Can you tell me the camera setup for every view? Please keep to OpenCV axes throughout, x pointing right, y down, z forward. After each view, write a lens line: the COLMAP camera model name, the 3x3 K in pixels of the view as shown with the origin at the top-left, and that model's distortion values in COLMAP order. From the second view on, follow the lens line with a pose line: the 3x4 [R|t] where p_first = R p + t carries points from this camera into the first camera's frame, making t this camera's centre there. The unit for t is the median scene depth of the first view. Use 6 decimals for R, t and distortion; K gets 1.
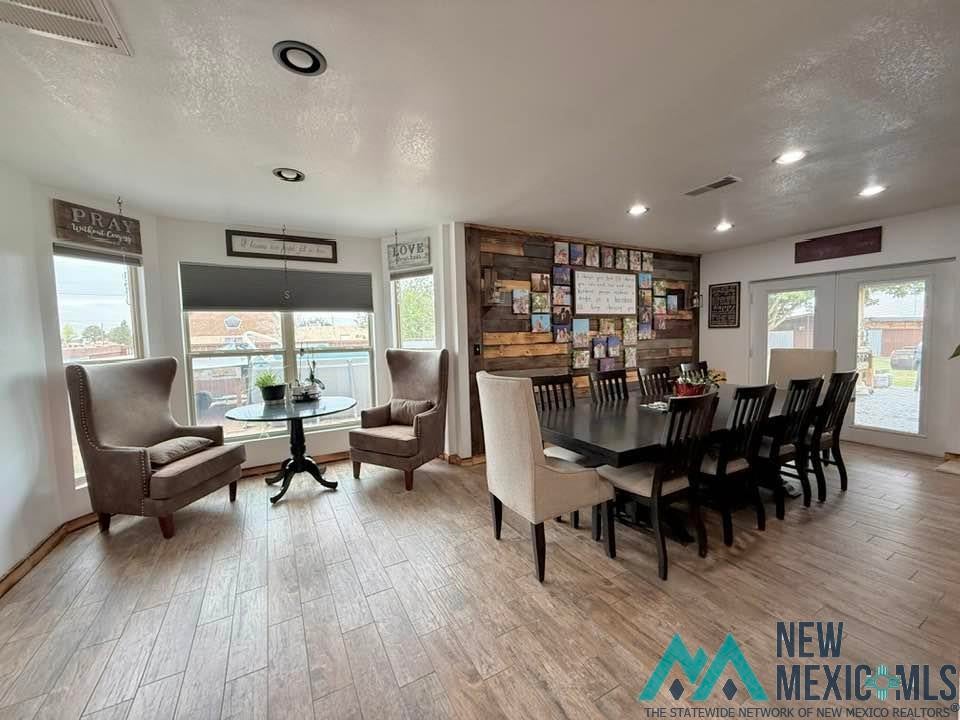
lens RADIAL K [[387.6, 0, 474.2], [0, 387.6, 355.5], [0, 0, 1]] dist [0.004288, -0.000465]
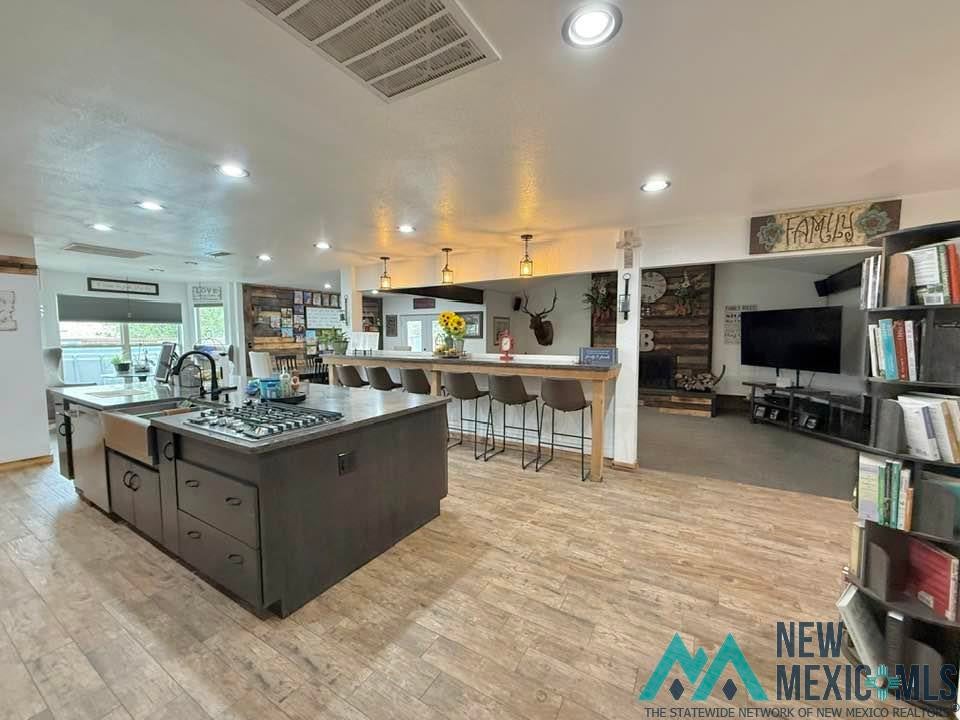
lens RADIAL K [[387.6, 0, 474.8], [0, 387.6, 361.7], [0, 0, 1]] dist [0.004288, -0.000465]
pose [[0.870792, -0.012416, 0.491494, 0.028006], [0.011925, 0.999920, 0.004132, 0.073076], [-0.491506, 0.002263, 0.870871, -1.263525]]
